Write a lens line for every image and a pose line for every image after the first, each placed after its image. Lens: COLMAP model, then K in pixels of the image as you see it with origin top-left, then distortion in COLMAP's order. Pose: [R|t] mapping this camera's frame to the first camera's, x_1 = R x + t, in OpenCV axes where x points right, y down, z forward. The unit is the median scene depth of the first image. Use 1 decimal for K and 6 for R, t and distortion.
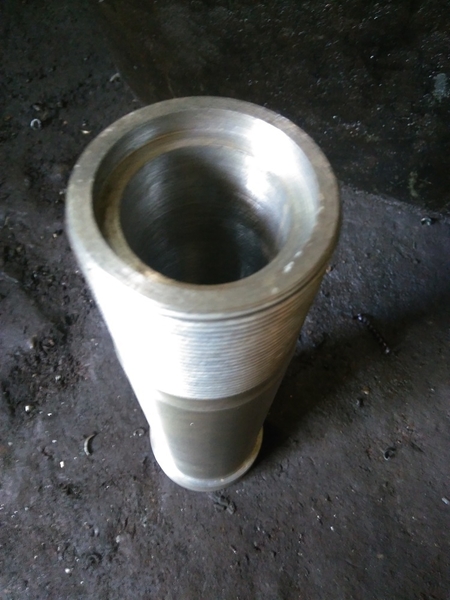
lens RADIAL K [[489.1, 0, 207.6], [0, 489.1, 302.4], [0, 0, 1]] dist [0.065568, -0.102288]
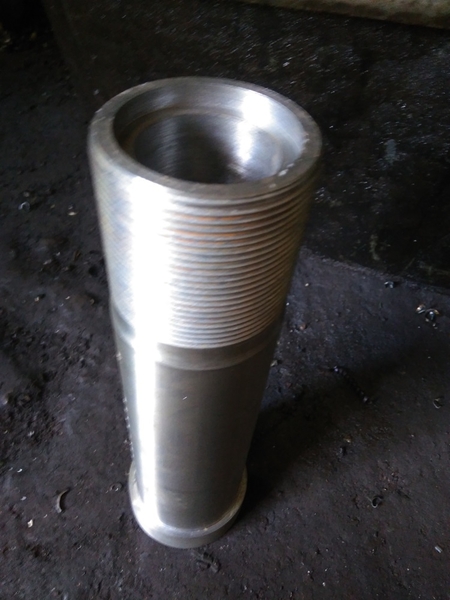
lens RADIAL K [[489.1, 0, 207.6], [0, 489.1, 302.4], [0, 0, 1]] dist [0.065568, -0.102288]
pose [[0.997995, 0.006908, 0.062910, -0.026066], [0.008705, 0.969596, -0.244557, 0.153888], [-0.062687, 0.244615, 0.967592, -0.013465]]
